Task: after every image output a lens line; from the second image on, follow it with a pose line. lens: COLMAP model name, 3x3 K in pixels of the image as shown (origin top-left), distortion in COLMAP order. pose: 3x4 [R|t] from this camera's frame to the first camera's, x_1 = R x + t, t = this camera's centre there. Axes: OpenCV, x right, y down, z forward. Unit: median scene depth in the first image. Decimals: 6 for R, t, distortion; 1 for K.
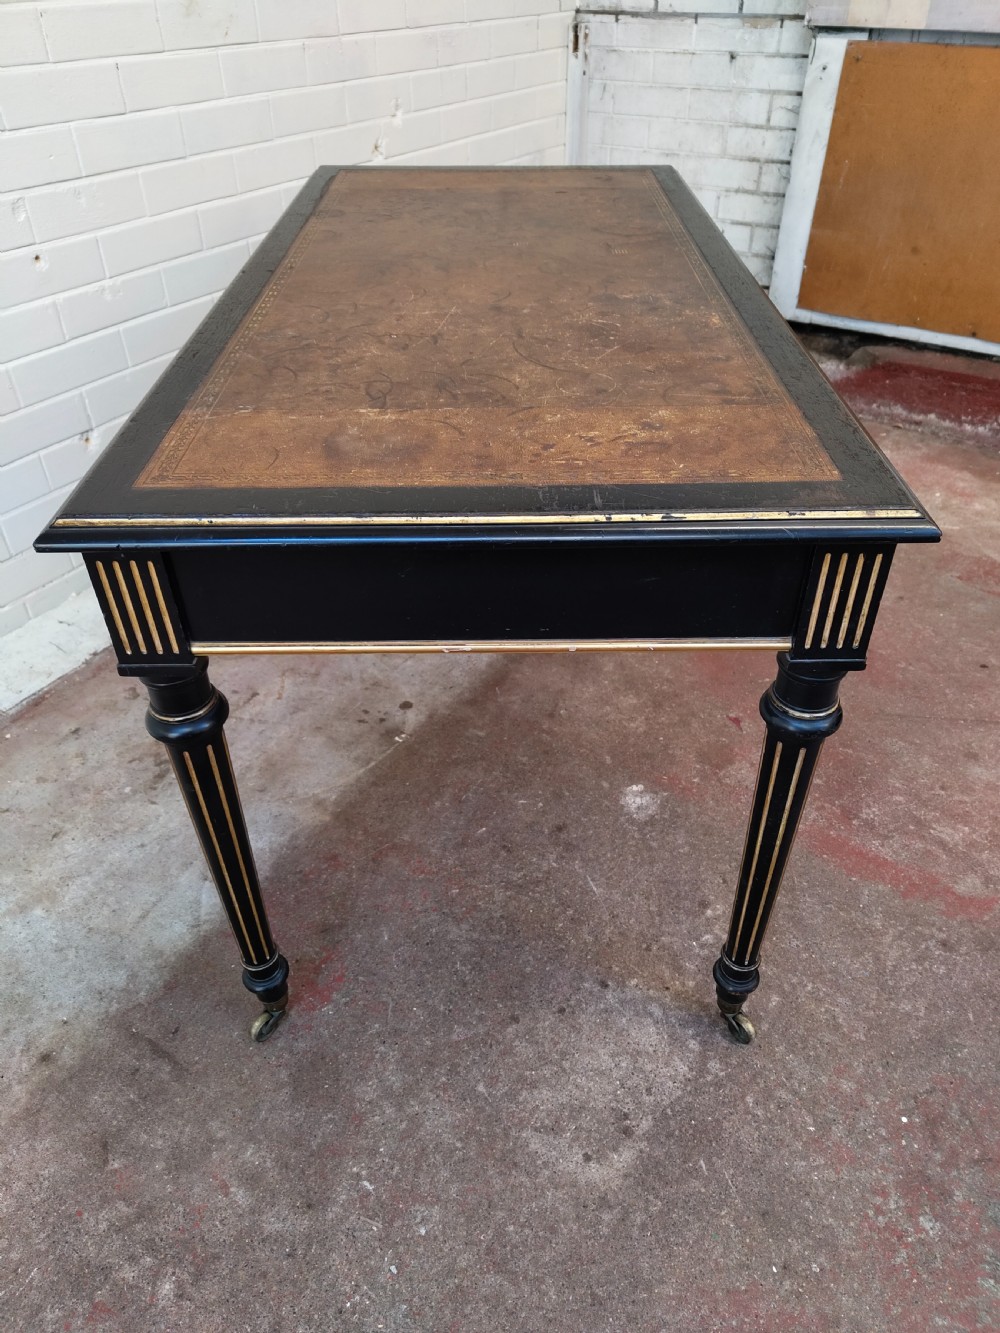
lens RADIAL K [[928.7, 0, 507.3], [0, 928.7, 682.0], [0, 0, 1]] dist [0.001581, 0.001813]
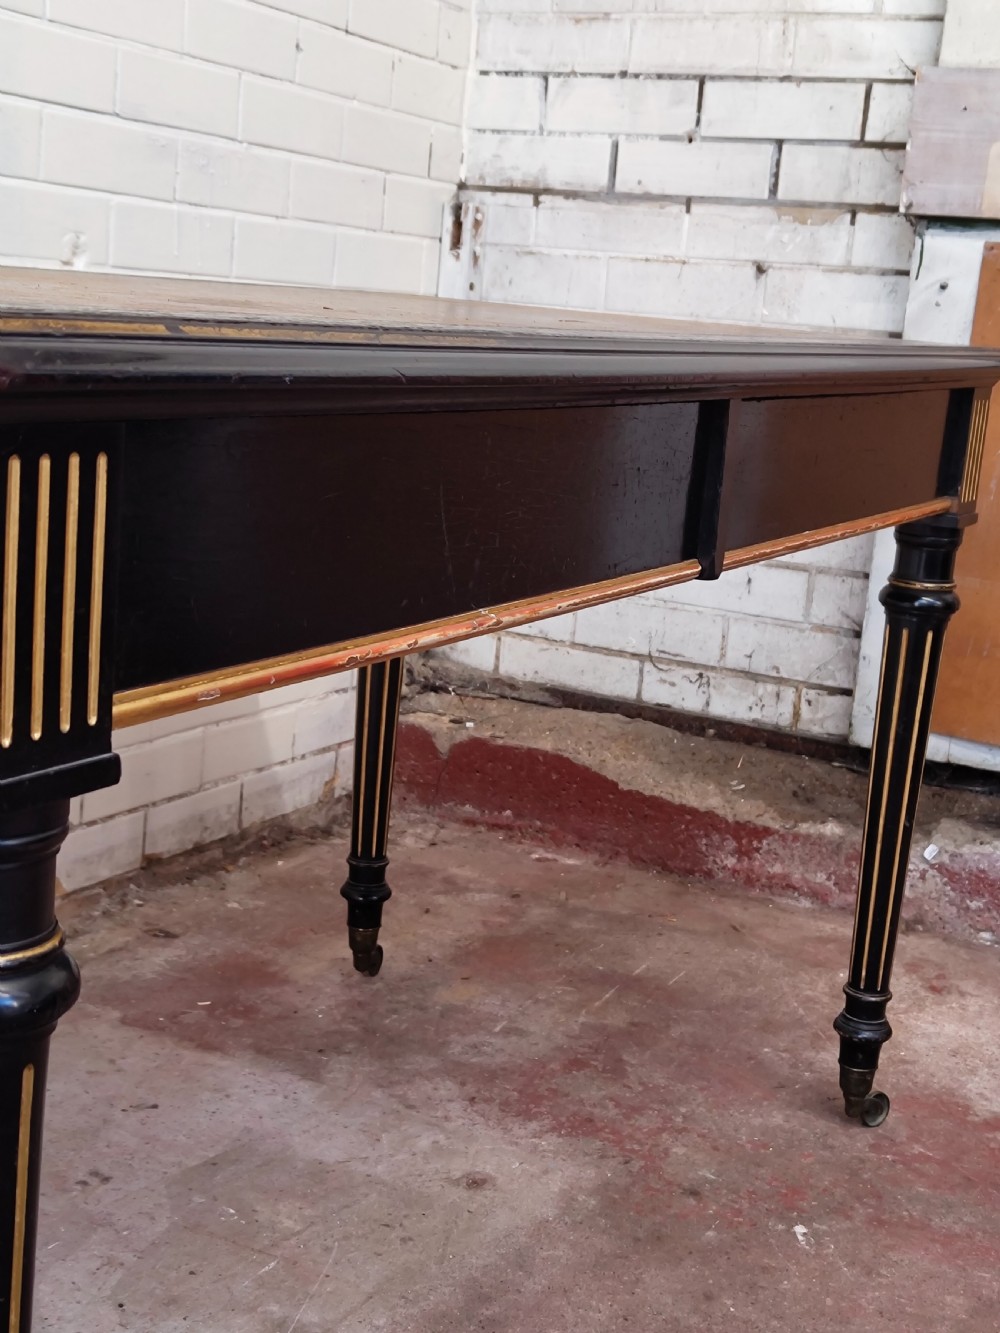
lens RADIAL K [[1836.6, 0, 500.2], [0, 1836.6, 676.8], [0, 0, 1]] dist [0.163021, -0.639722]
pose [[0.992665, 0.069318, 0.099052, 0.024154], [-0.017176, 0.891852, -0.452002, -0.012013], [-0.119672, 0.446985, 0.886500, 0.364705]]
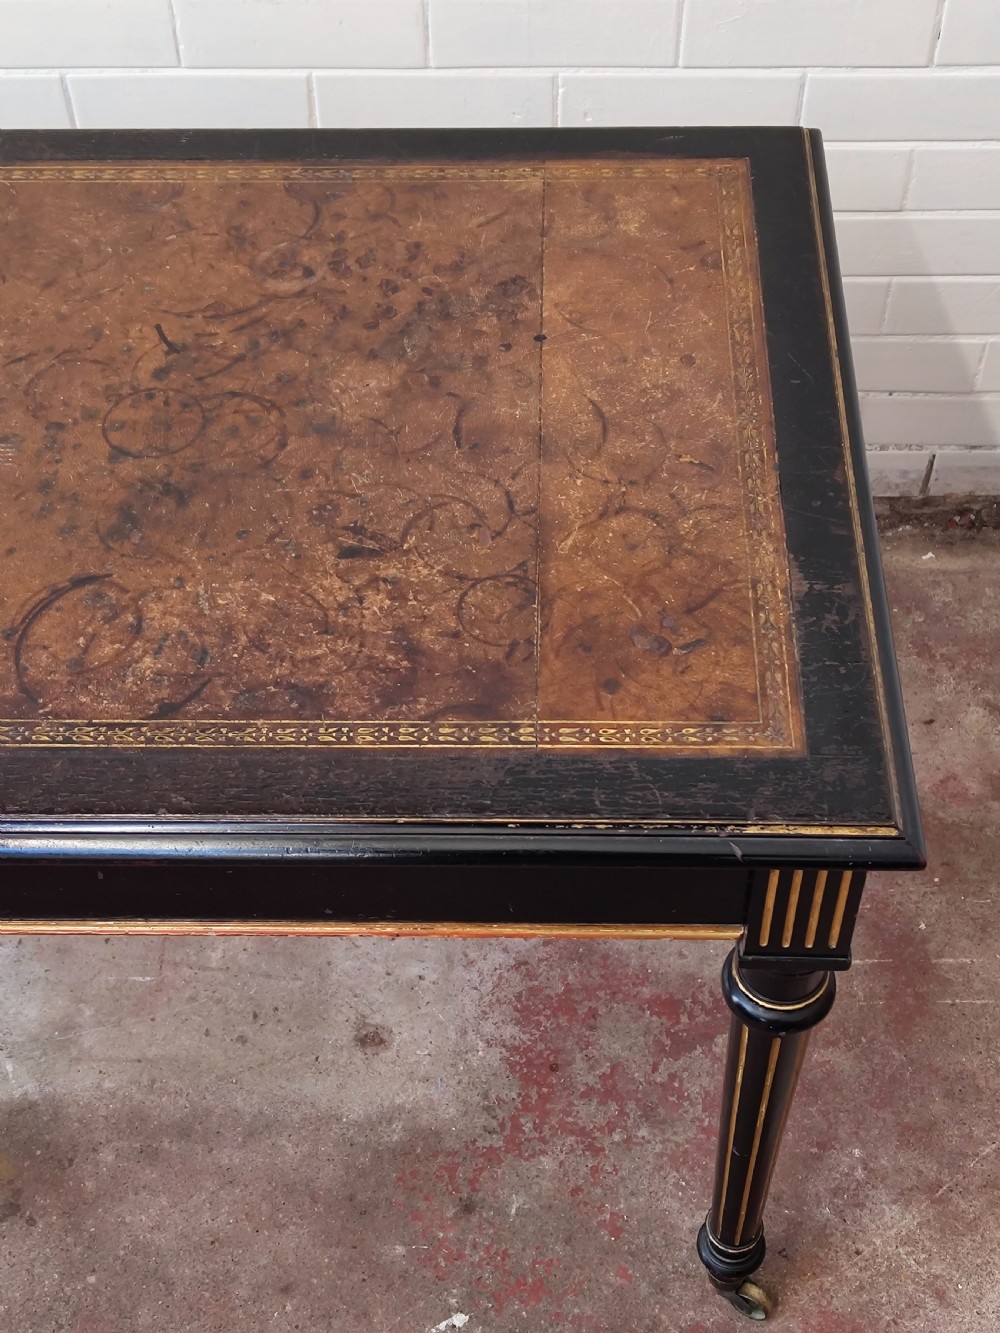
lens RADIAL K [[1842.2, 0, 509.5], [0, 1842.2, 697.9], [0, 0, 1]] dist [0.164029, -0.623293]
pose [[0.523992, 0.659386, -0.539112, 0.714550], [-0.524708, 0.748501, 0.405497, -0.978310], [0.670905, 0.070399, 0.738194, 0.656050]]
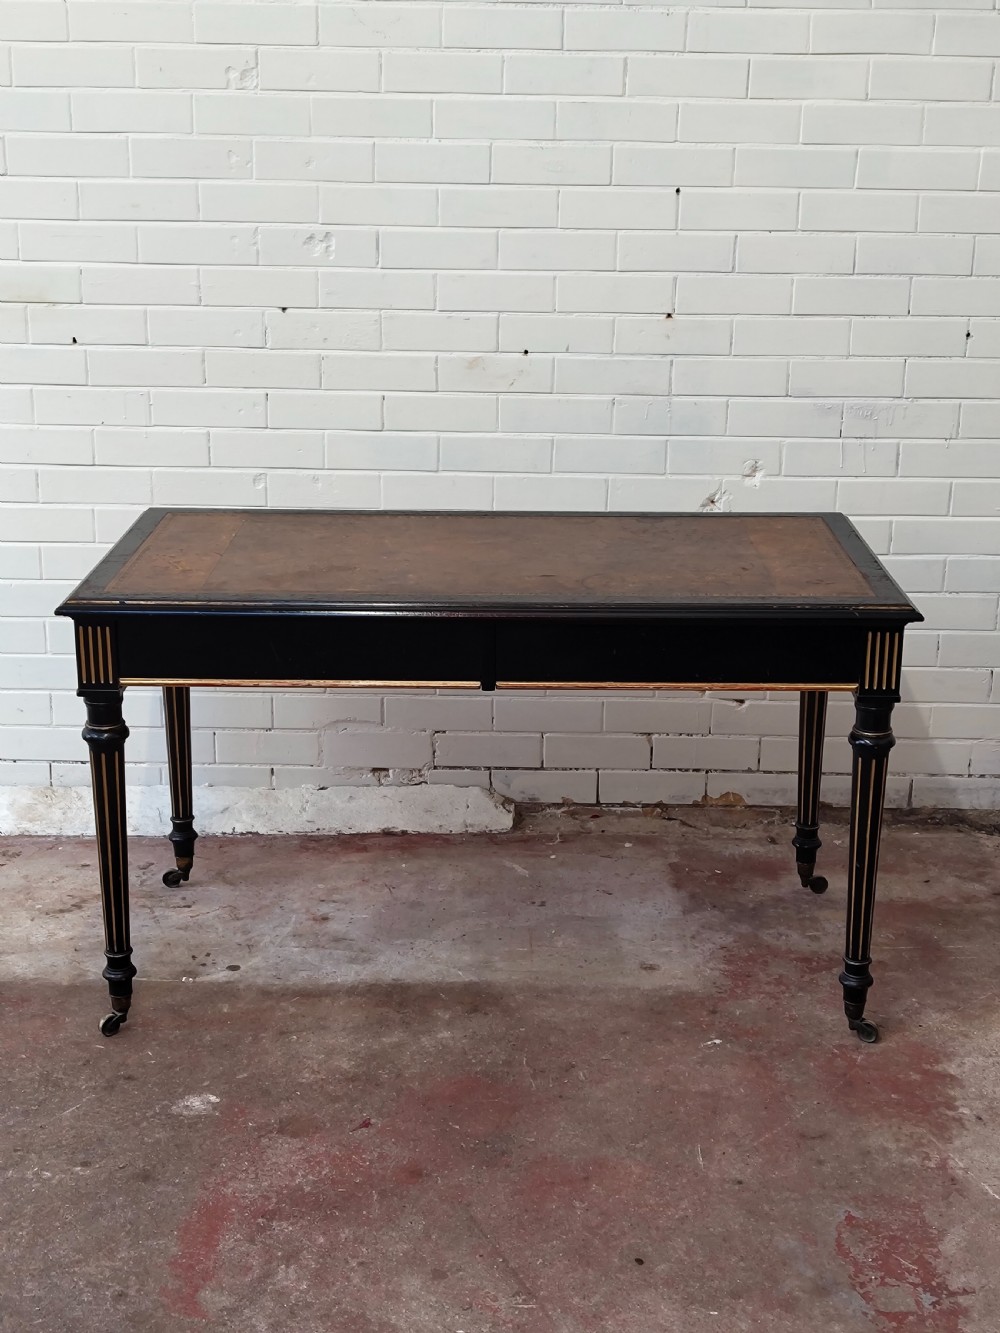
lens RADIAL K [[1836.6, 0, 500.2], [0, 1836.6, 676.8], [0, 0, 1]] dist [0.163021, -0.639722]
pose [[0.531793, 0.265513, -0.804176, 1.826316], [-0.539112, 0.838457, -0.079677, -0.273356], [0.653112, 0.475913, 0.589026, -0.145327]]
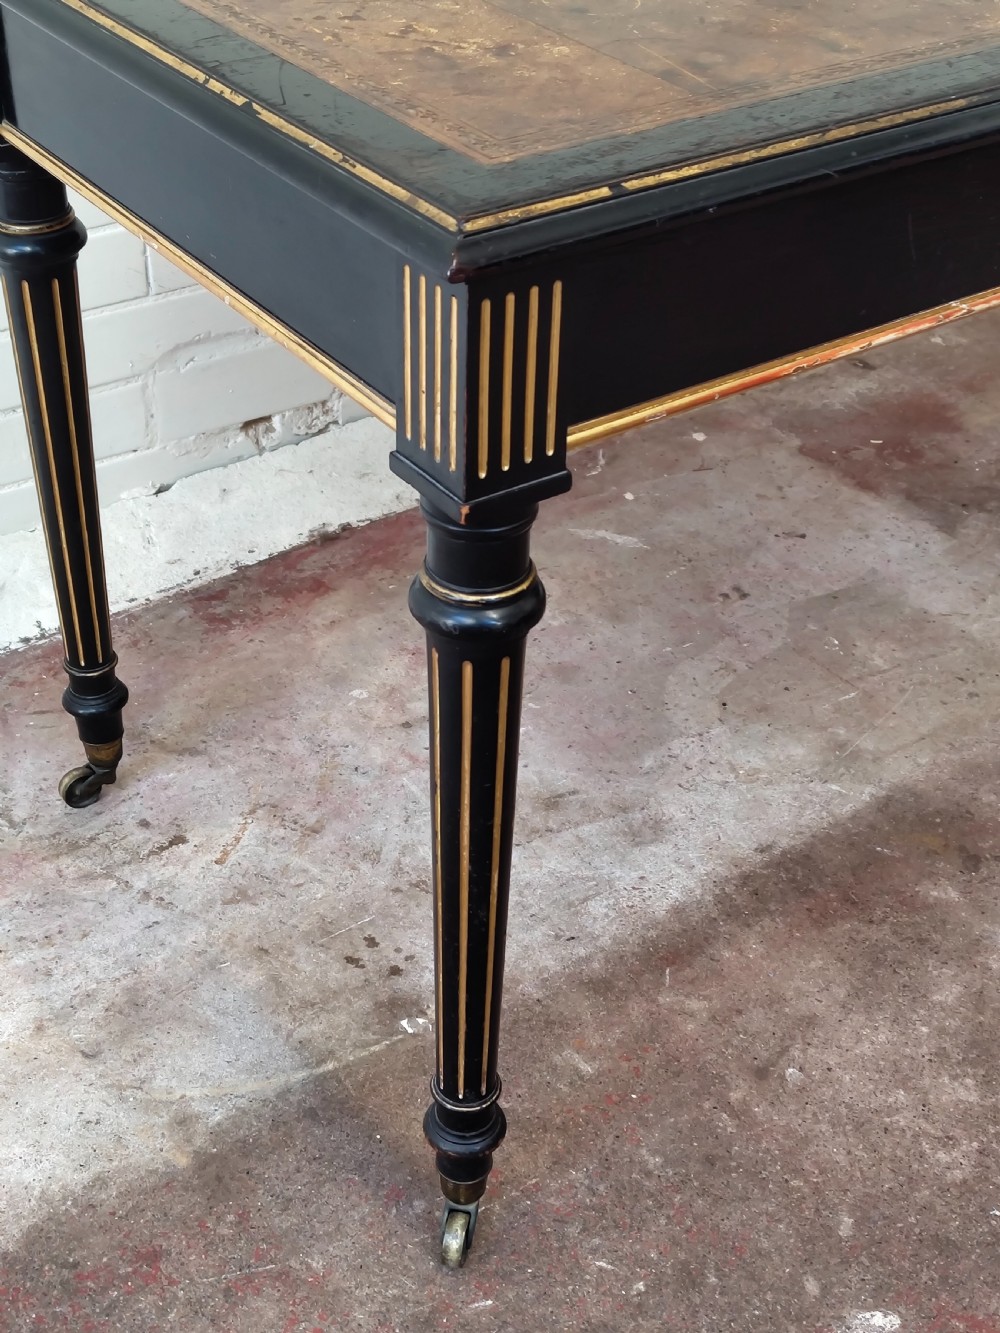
lens RADIAL K [[1837.6, 0, 498.4], [0, 1837.6, 699.5], [0, 0, 1]] dist [0.185948, -0.749877]
pose [[0.928408, 0.240340, -0.283365, 0.158665], [-0.254514, 0.966972, -0.013732, -0.102245], [0.270706, 0.084870, 0.958914, 0.154191]]
